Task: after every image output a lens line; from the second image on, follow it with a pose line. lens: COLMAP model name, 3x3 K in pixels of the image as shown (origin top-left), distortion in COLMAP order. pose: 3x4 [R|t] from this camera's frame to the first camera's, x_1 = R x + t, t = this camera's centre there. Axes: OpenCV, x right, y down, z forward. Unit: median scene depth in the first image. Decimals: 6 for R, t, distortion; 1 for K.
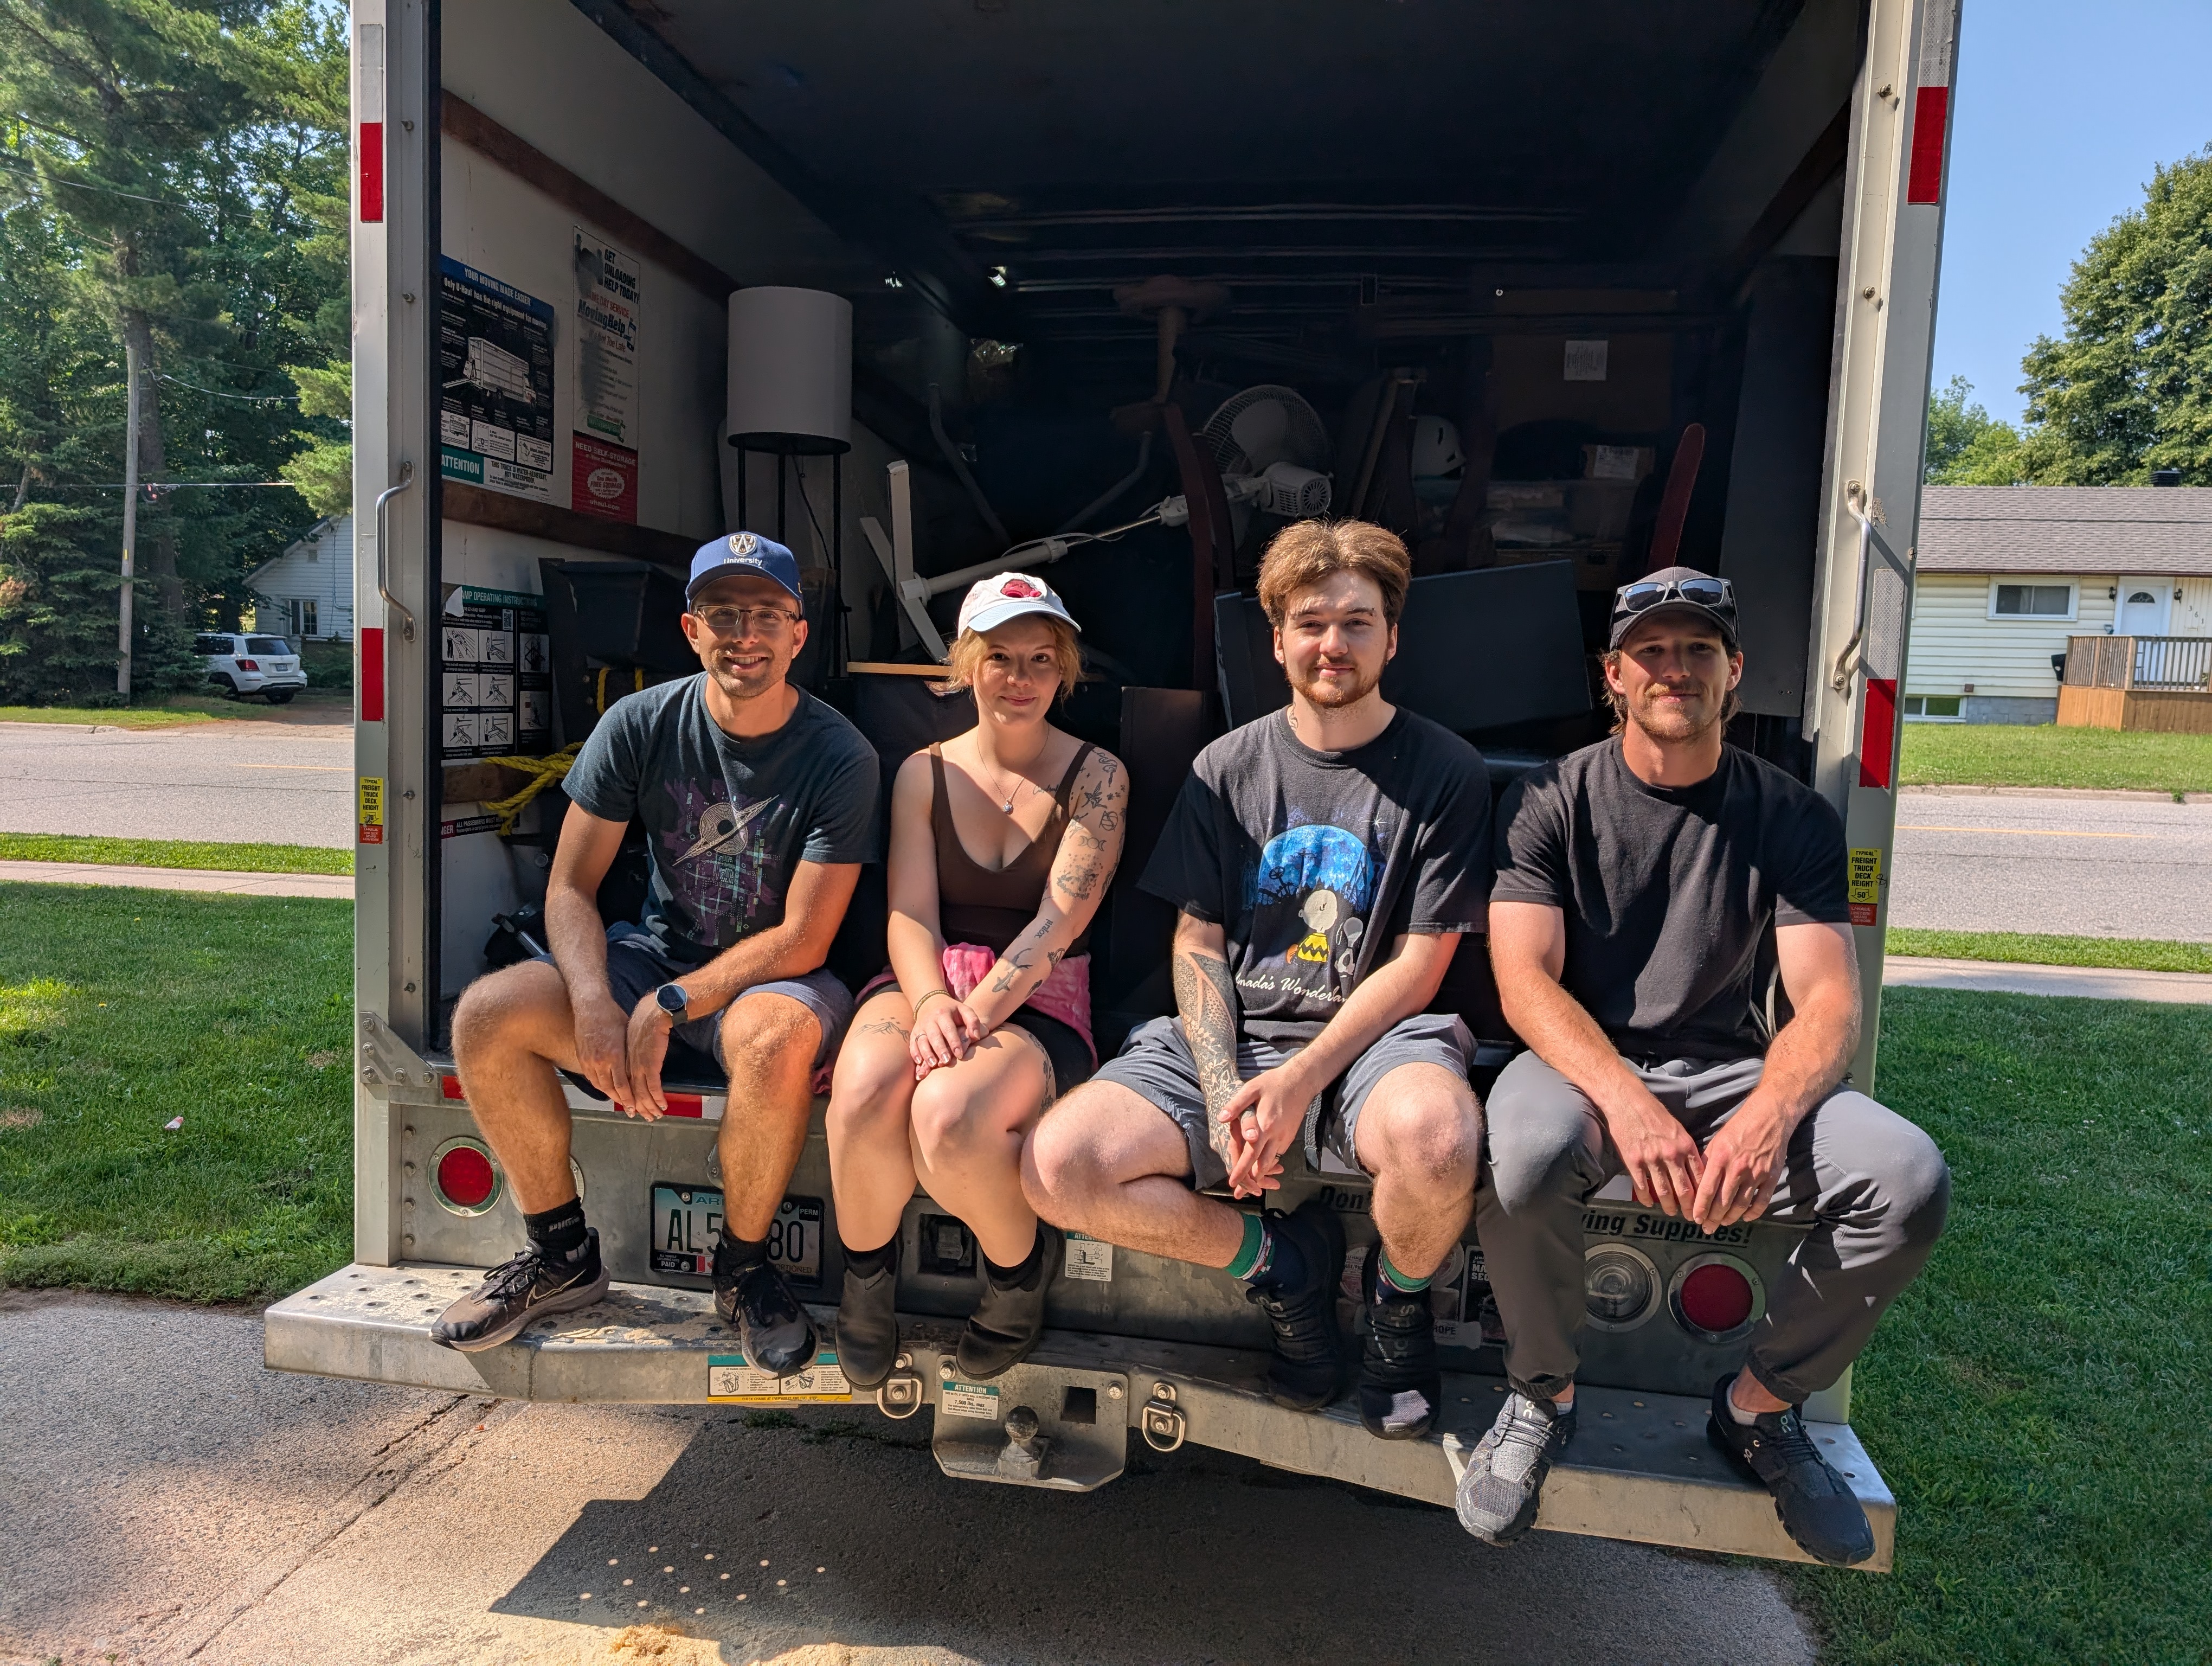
lens RADIAL K [[1511.8, 0, 1118.9], [0, 1511.8, 829.2], [0, 0, 1]] dist [0.004852, -0.001365]
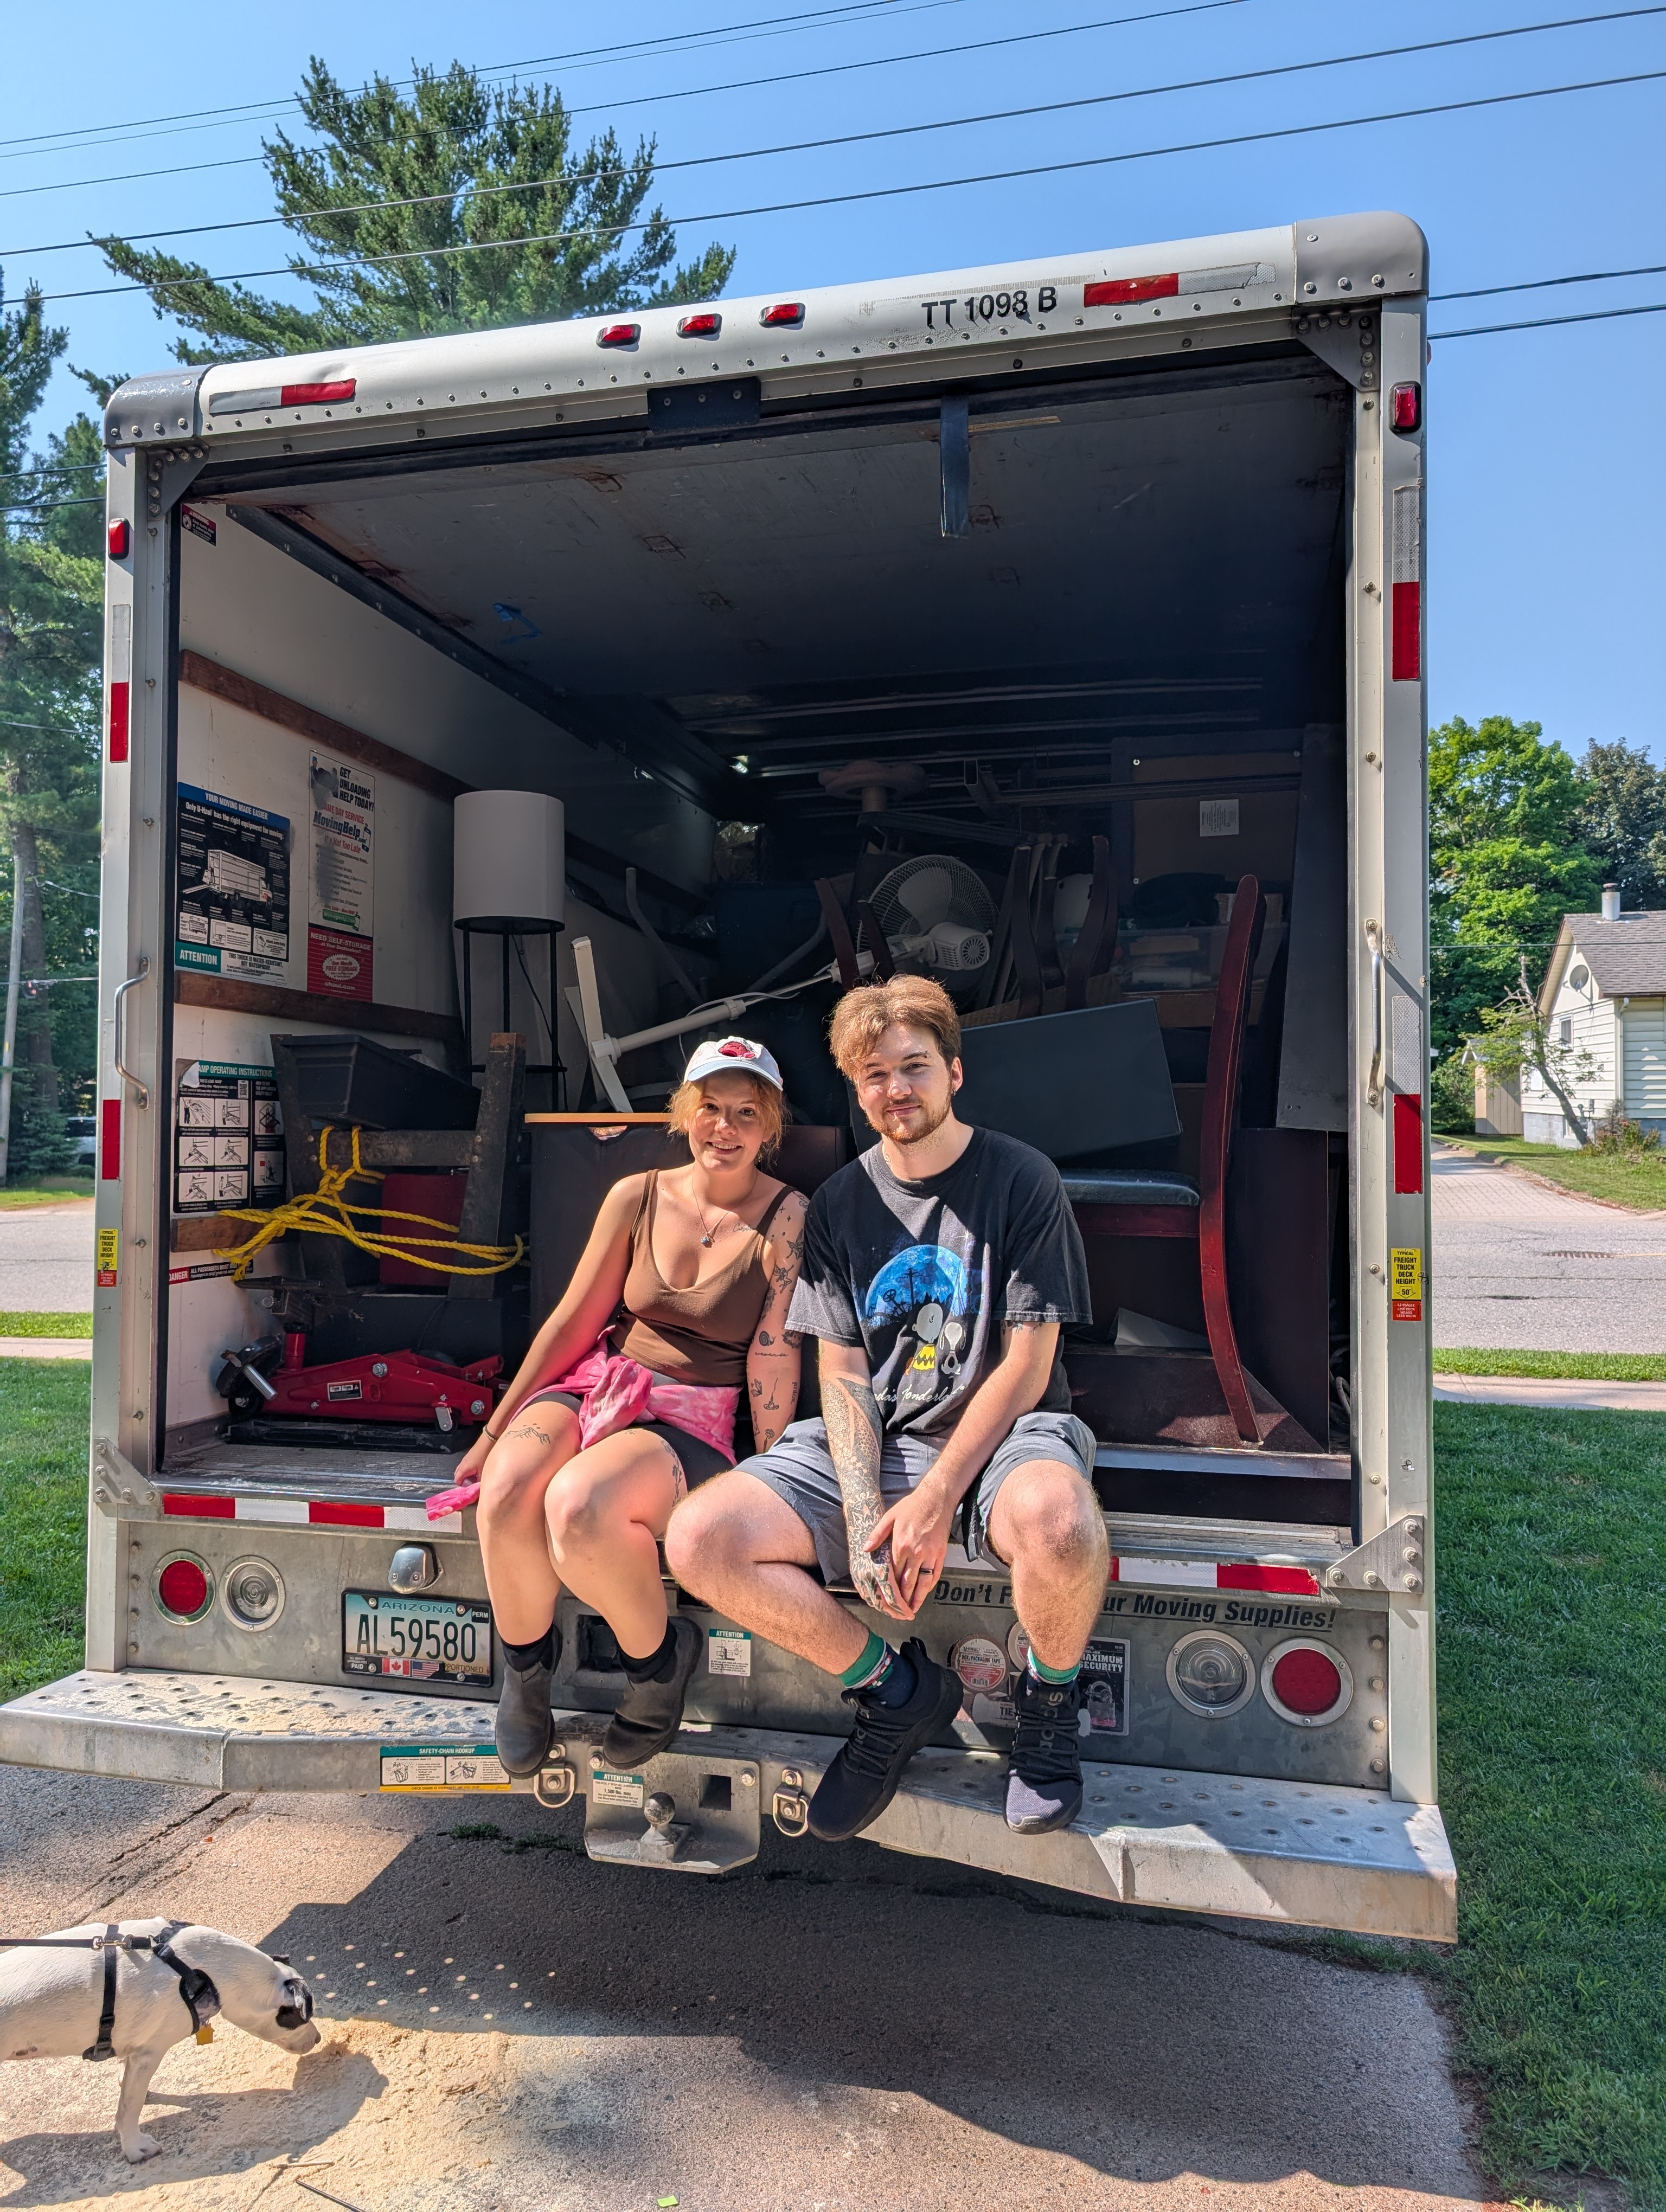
lens RADIAL K [[1524.1, 0, 846.3], [0, 1524.1, 1112.1], [0, 0, 1]] dist [0.004374, 0.003179]
pose [[0.996538, -0.035627, -0.075112, 0.150536], [0.026801, 0.992958, -0.115393, 0.026009], [0.078694, 0.112980, 0.990476, -0.109509]]
